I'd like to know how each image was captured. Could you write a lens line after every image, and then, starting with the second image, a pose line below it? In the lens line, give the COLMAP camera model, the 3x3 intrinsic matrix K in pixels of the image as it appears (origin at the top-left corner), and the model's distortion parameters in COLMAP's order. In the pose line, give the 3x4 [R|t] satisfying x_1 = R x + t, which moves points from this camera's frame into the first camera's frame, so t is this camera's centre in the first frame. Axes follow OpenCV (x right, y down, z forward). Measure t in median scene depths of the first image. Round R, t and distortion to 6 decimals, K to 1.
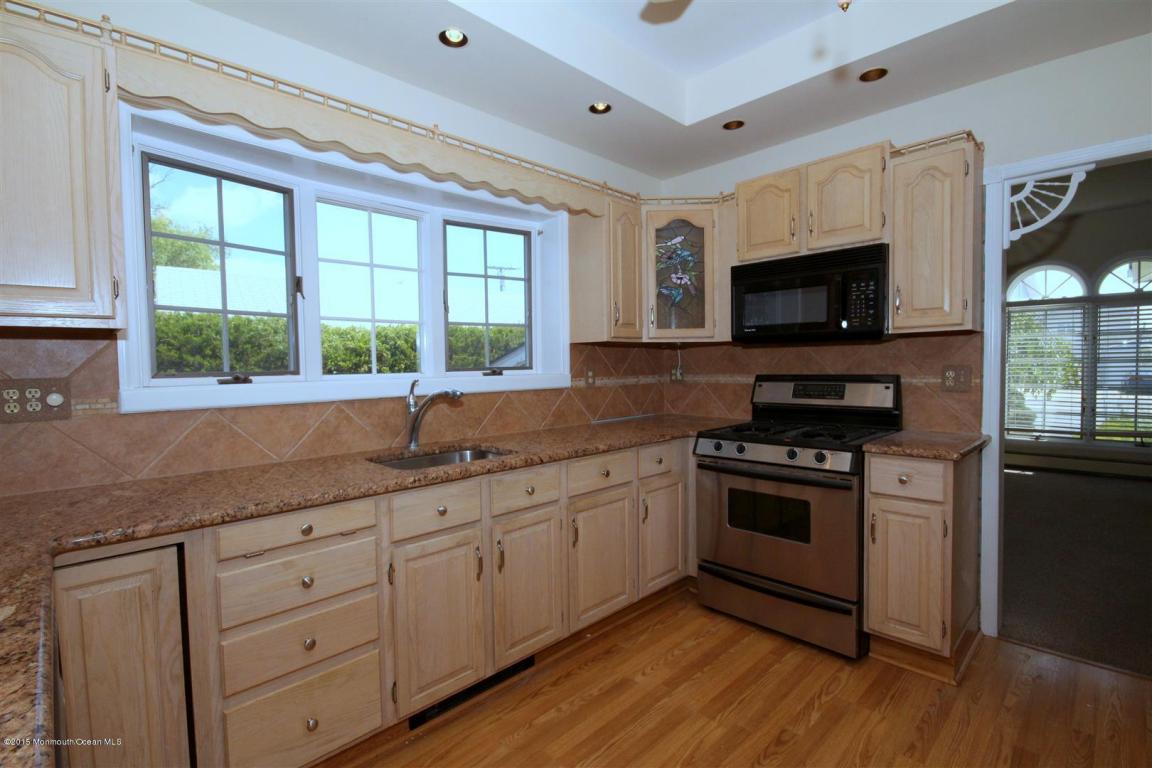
lens RADIAL K [[539.6, 0, 580.7], [0, 539.6, 385.9], [0, 0, 1]] dist [0.001511, -0.009345]
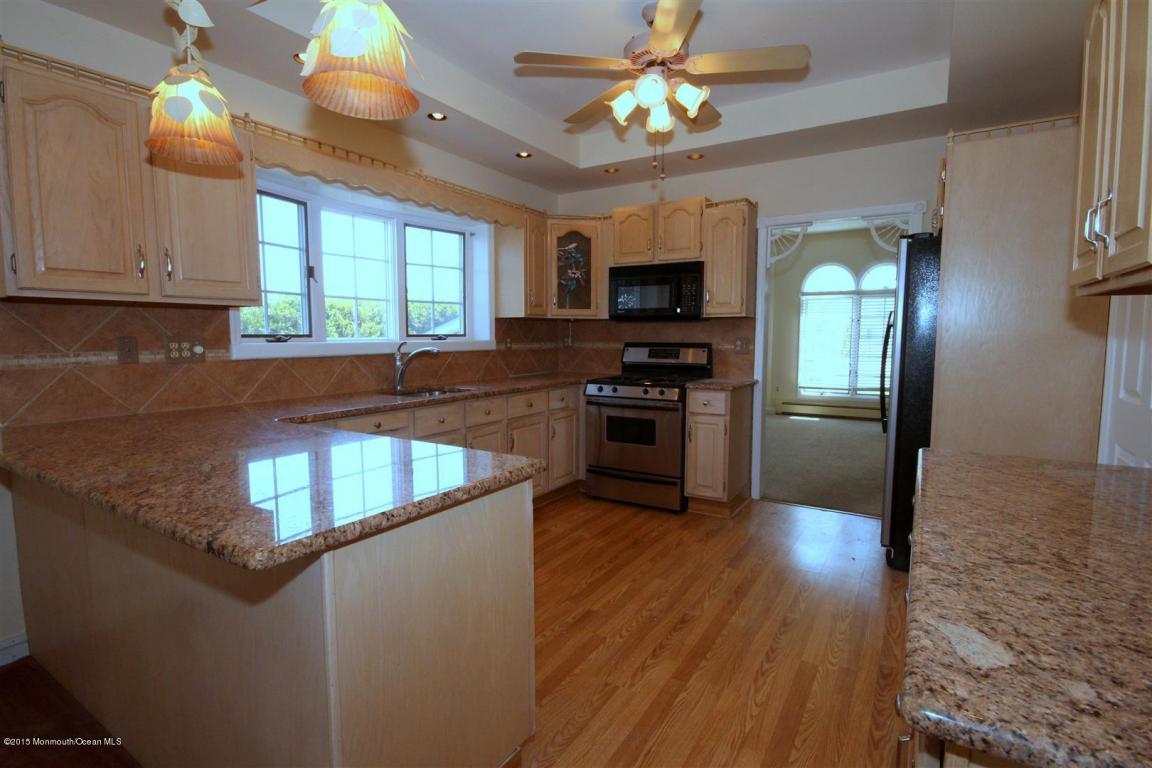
lens RADIAL K [[539.6, 0, 580.7], [0, 539.6, 385.9], [0, 0, 1]] dist [0.001511, -0.009345]
pose [[0.972642, -0.006018, 0.232232, -0.147291], [-0.006509, 0.998566, 0.053138, 0.022899], [-0.232219, -0.053195, 0.971208, -0.448963]]
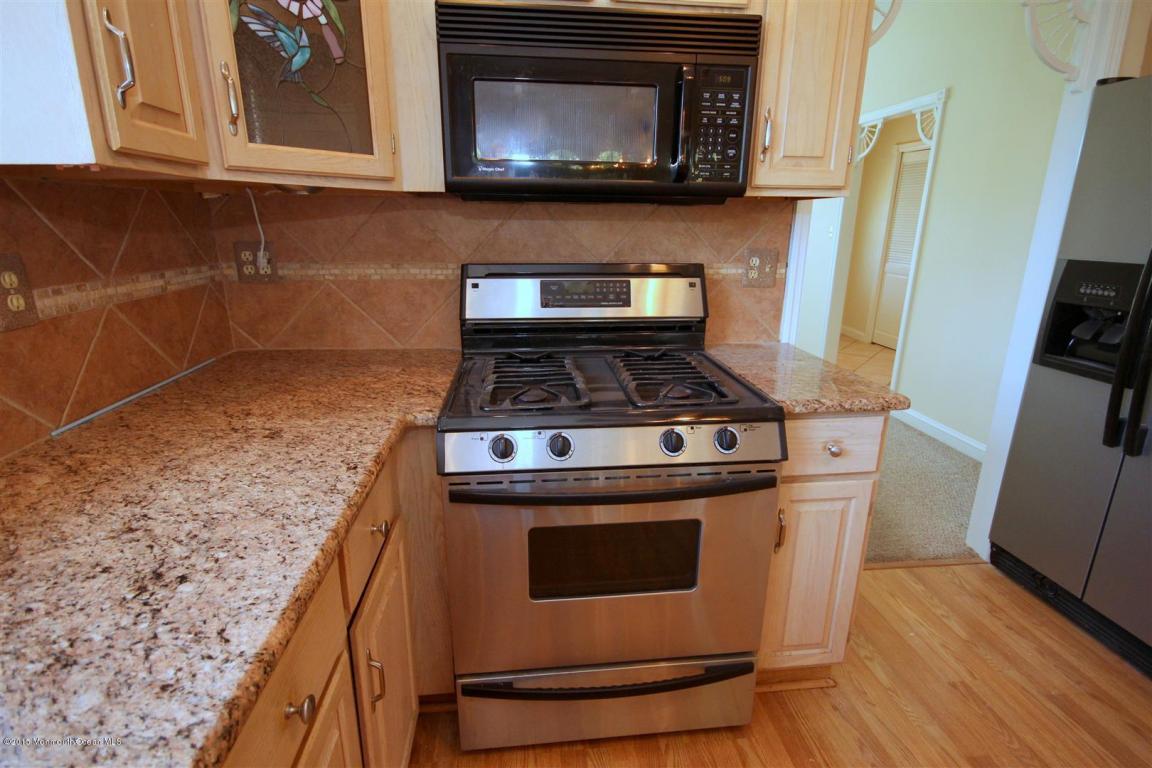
lens RADIAL K [[539.6, 0, 580.7], [0, 539.6, 385.9], [0, 0, 1]] dist [0.001511, -0.009345]
pose [[0.625795, -0.204645, 0.752663, -0.021030], [0.014357, 0.967826, 0.251210, -0.042945], [-0.779856, -0.146400, 0.608599, 0.682141]]
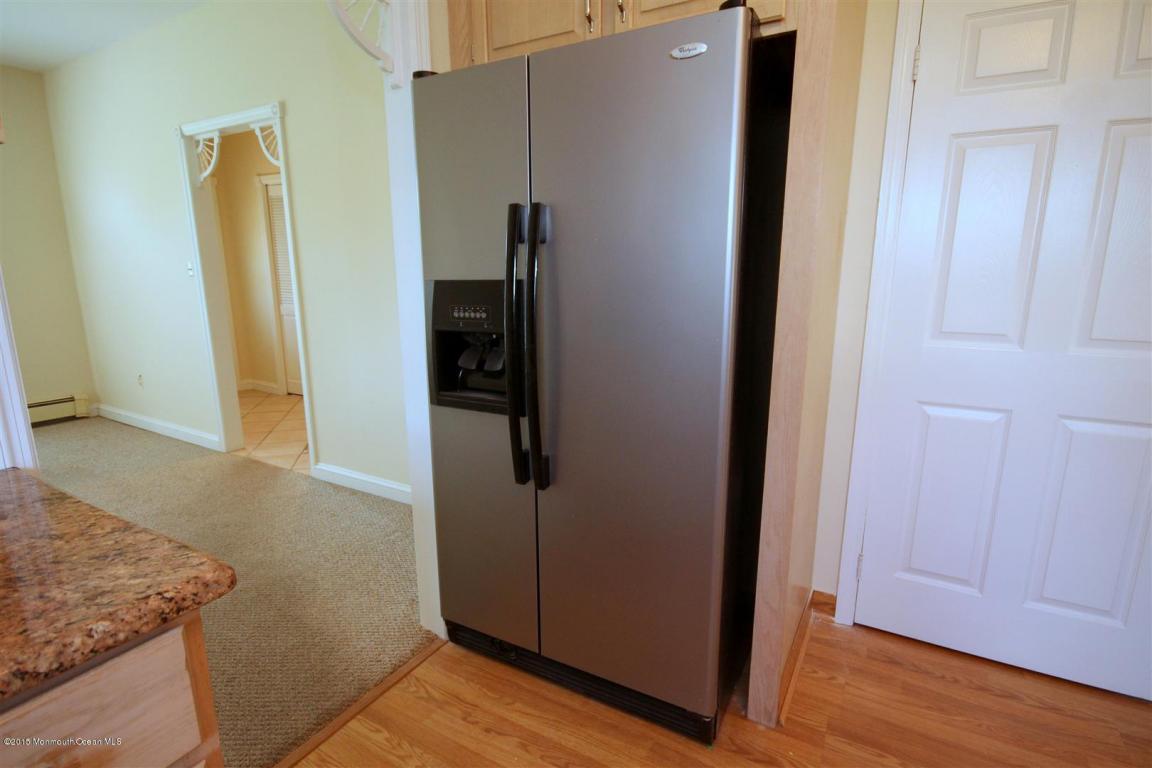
lens RADIAL K [[558.5, 0, 575.8], [0, 558.5, 371.6], [0, 0, 1]] dist [0.014356, -0.000058]
pose [[-0.283249, -0.151861, 0.946947, 0.274766], [0.042573, 0.984419, 0.170605, -0.018709], [-0.958101, 0.088638, -0.272371, 0.664645]]
